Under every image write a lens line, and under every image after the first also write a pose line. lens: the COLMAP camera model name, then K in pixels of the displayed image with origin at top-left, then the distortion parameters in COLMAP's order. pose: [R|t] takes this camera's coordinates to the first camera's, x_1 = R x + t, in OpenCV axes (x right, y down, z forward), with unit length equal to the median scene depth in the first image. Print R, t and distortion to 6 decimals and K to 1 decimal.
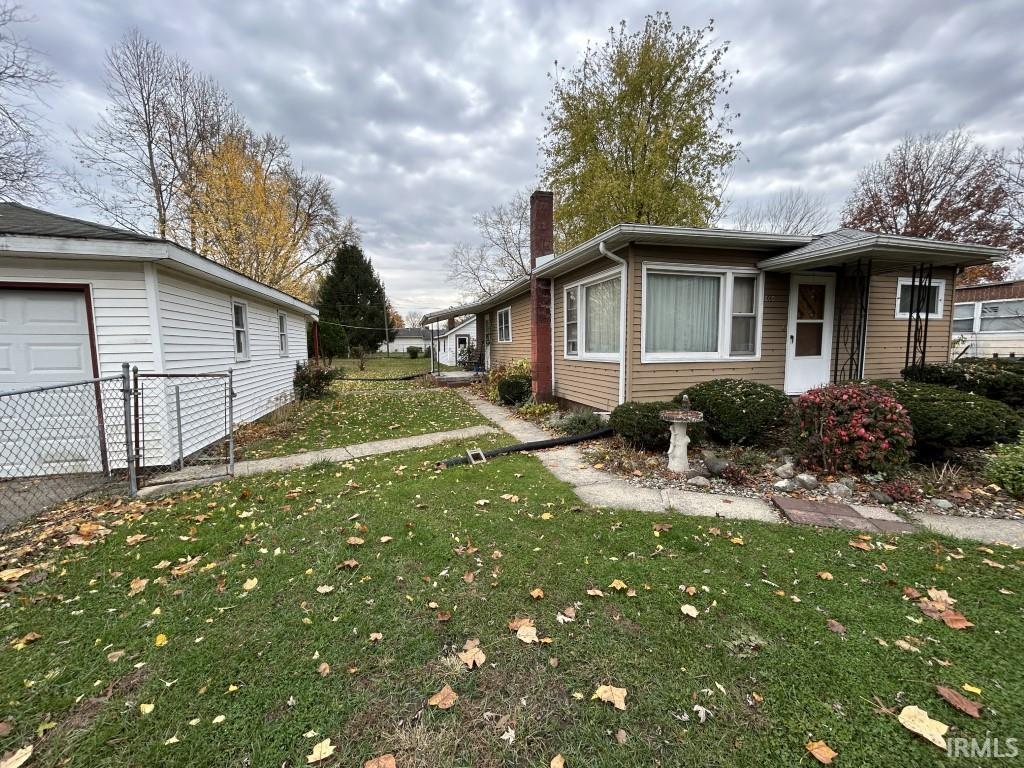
lens RADIAL K [[414.5, 0, 512.5], [0, 414.5, 383.4], [0, 0, 1]] dist [-0.002928, 0.002129]
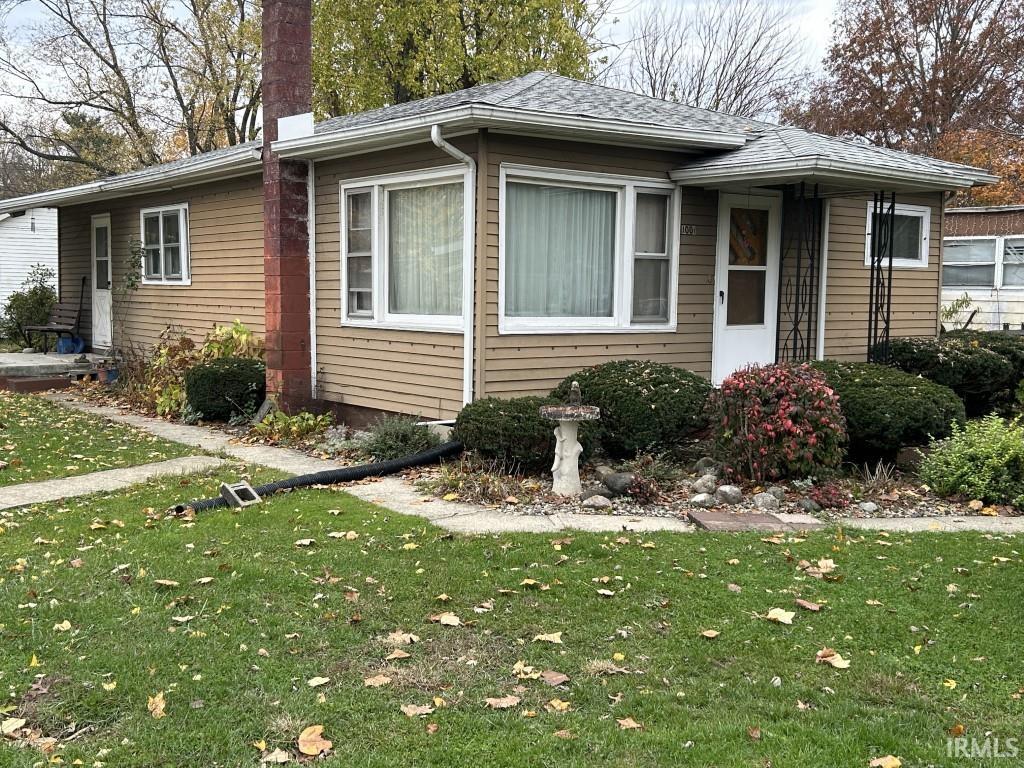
lens RADIAL K [[1114.5, 0, 509.9], [0, 1114.5, 386.0], [0, 0, 1]] dist [0.091147, 0.000000]
pose [[0.927709, -0.008840, 0.373200, -0.276968], [0.010685, 0.999939, -0.002875, 0.030925], [-0.373152, 0.006655, 0.927746, -0.494717]]
